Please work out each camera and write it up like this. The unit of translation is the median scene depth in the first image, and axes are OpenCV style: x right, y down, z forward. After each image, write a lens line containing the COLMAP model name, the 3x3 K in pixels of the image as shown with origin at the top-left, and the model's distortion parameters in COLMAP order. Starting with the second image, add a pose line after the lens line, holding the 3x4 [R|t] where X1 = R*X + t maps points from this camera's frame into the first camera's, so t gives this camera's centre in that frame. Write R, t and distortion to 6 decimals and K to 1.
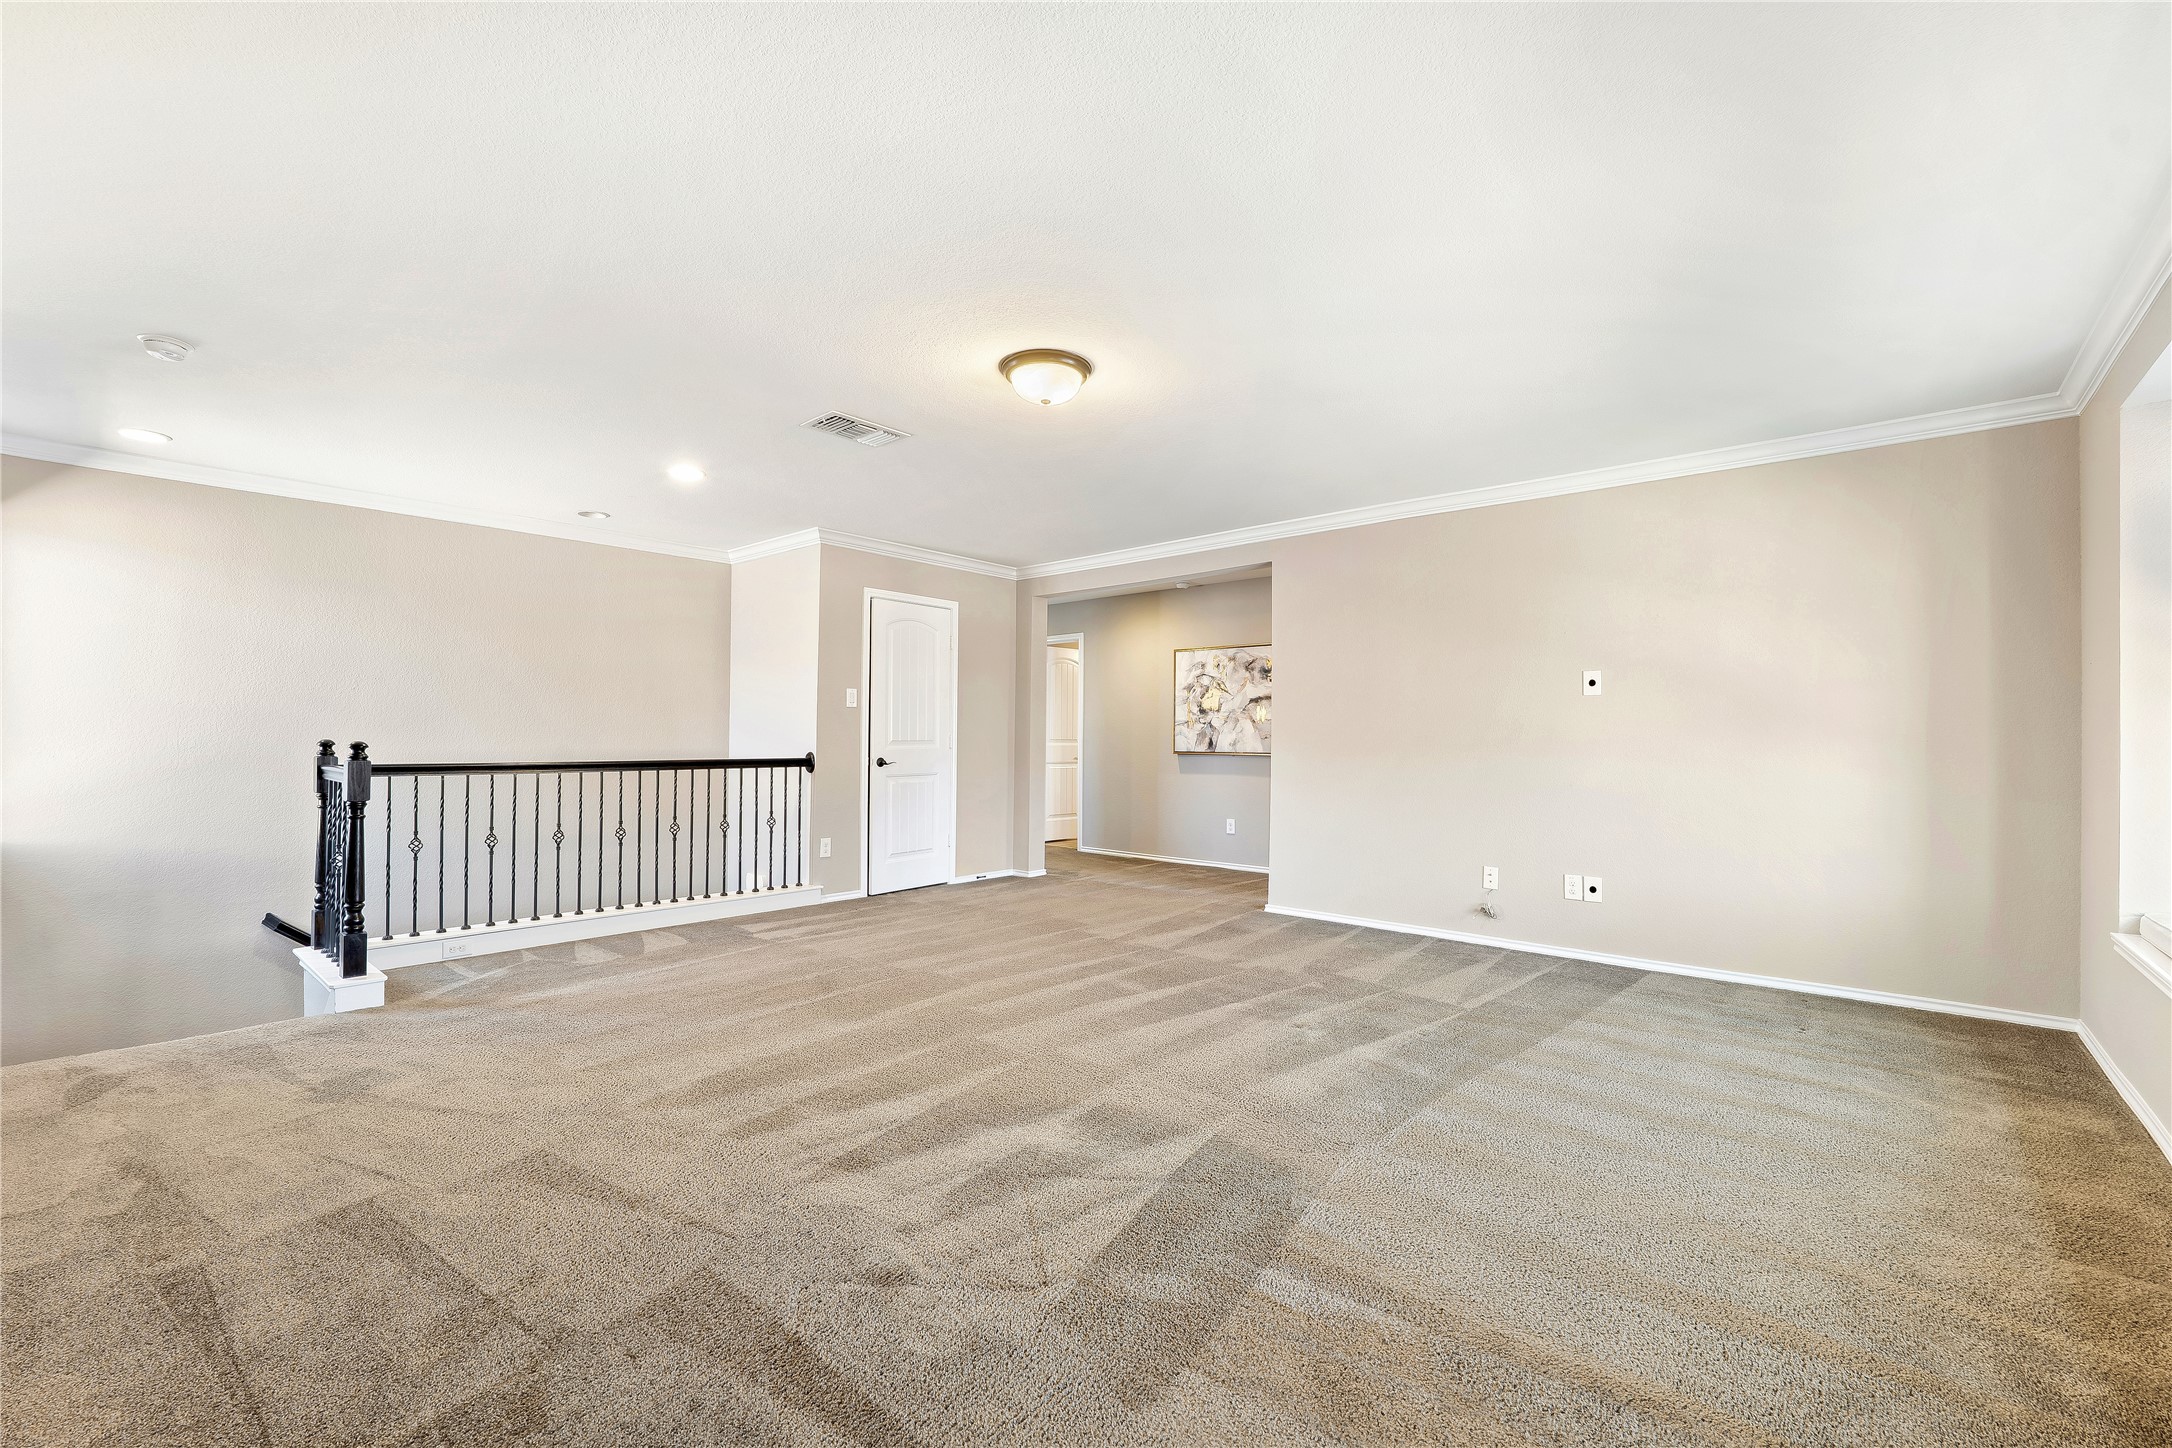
lens RADIAL K [[911.1, 0, 1074.9], [0, 911.1, 731.3], [0, 0, 1]] dist [-0.005408, -0.000317]
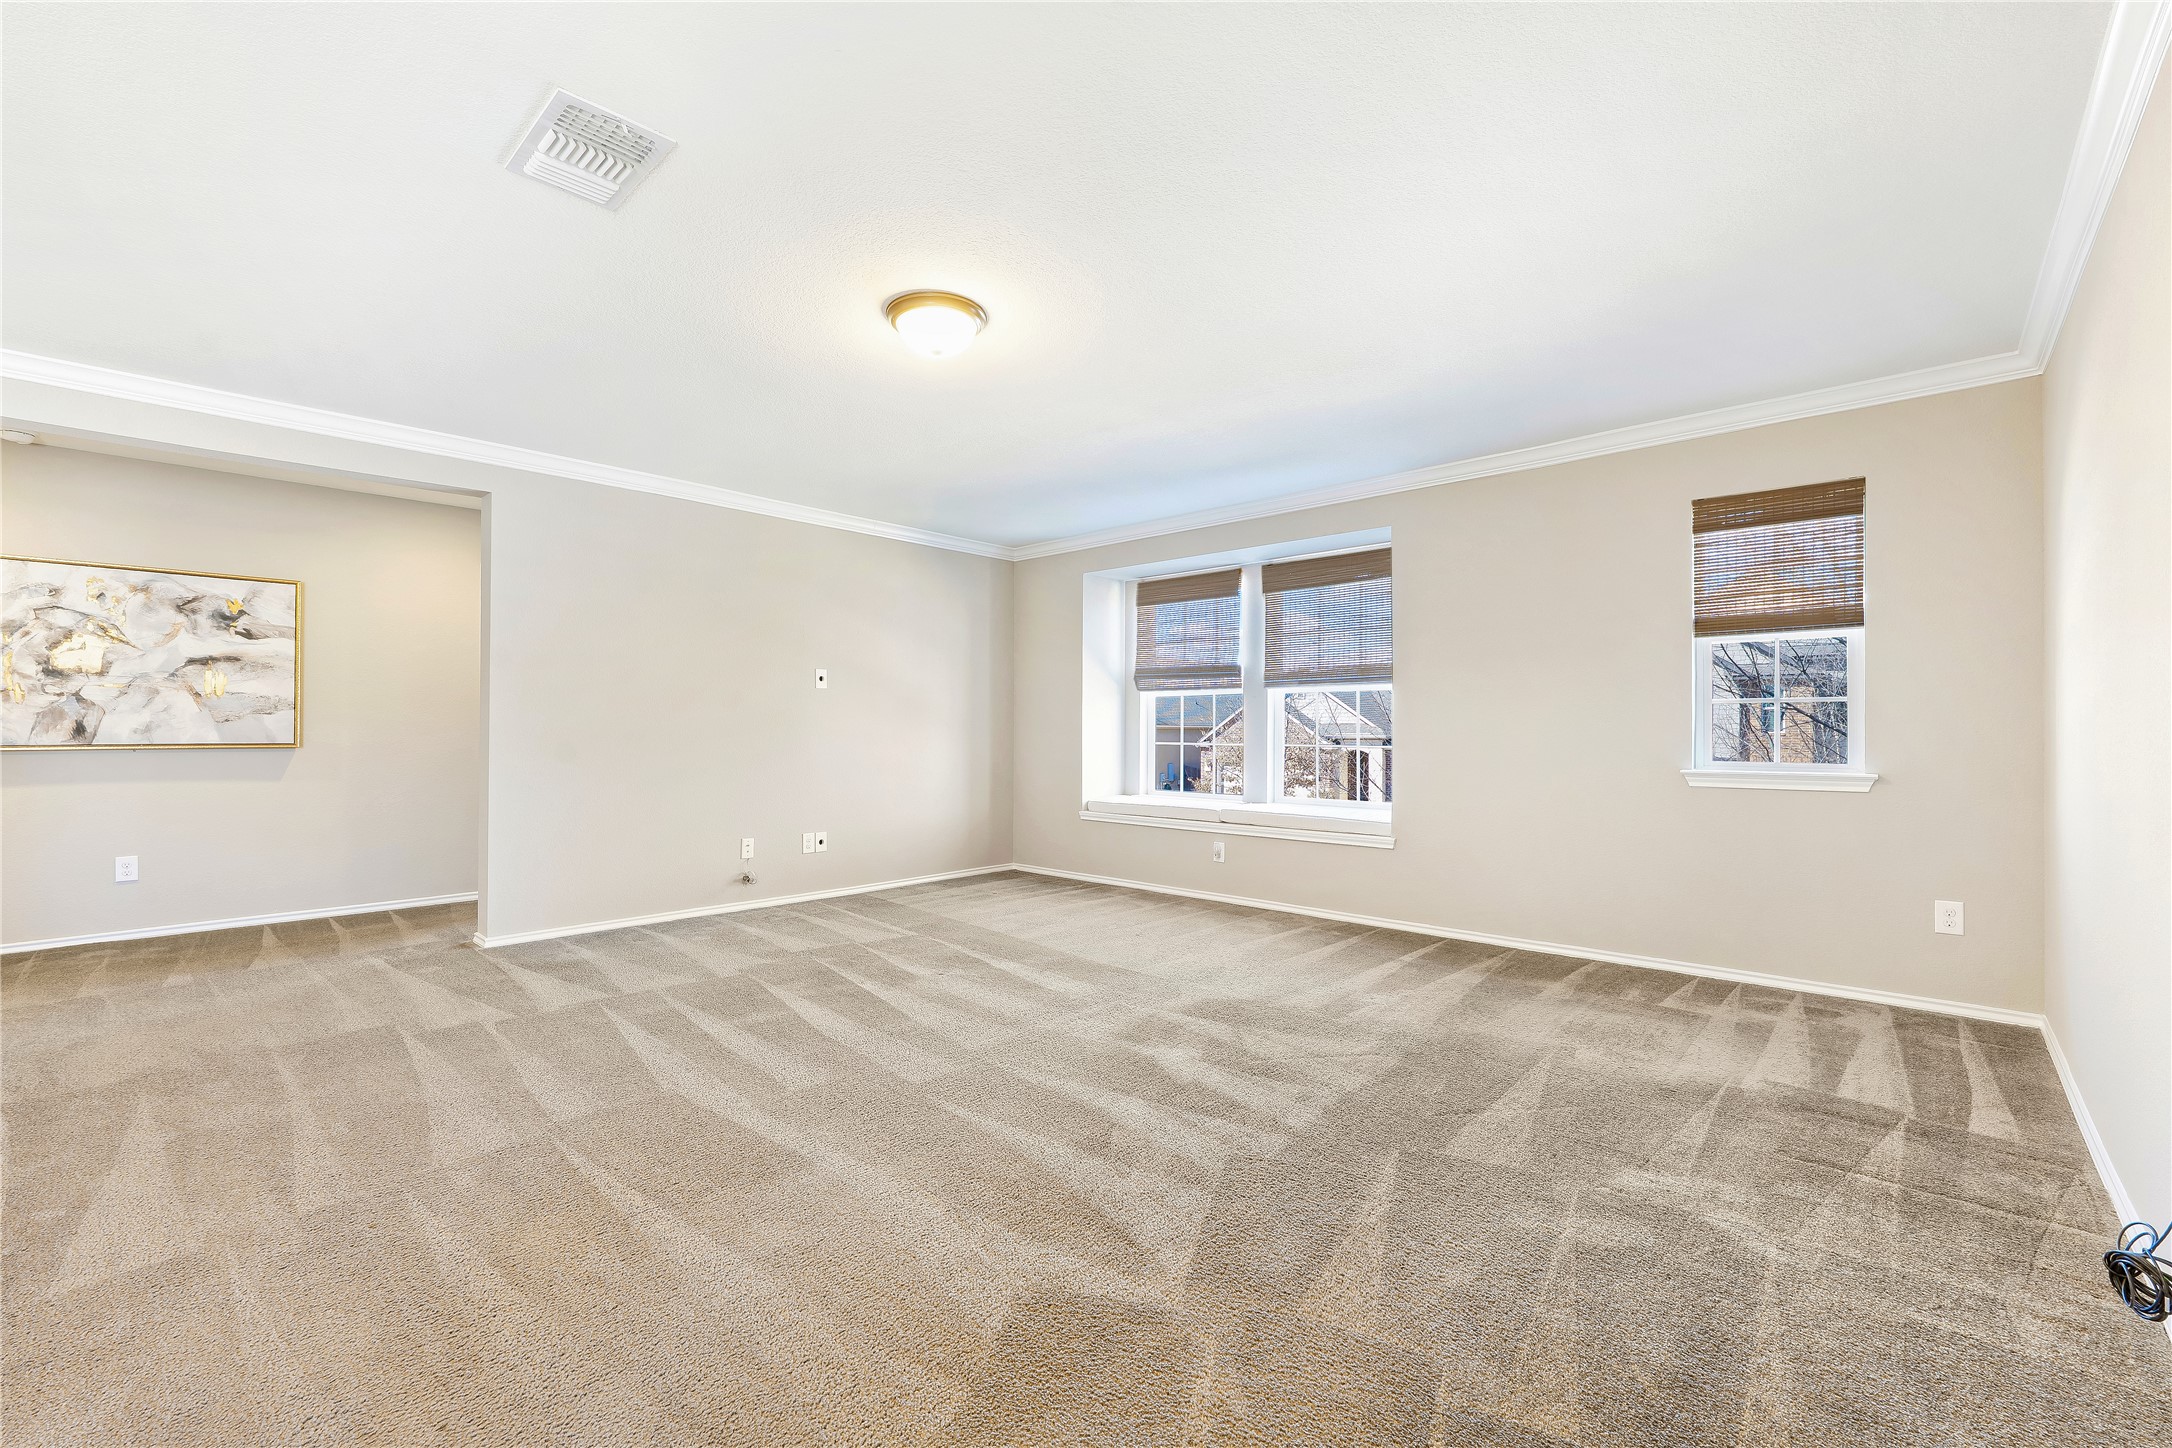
lens RADIAL K [[911.1, 0, 1074.7], [0, 911.1, 723.6], [0, 0, 1]] dist [-0.005408, -0.000317]
pose [[0.023353, -0.003277, 0.999722, -0.417599], [-0.011173, 0.999931, 0.003539, 0.000378], [-0.999665, -0.011253, 0.023315, 0.373596]]
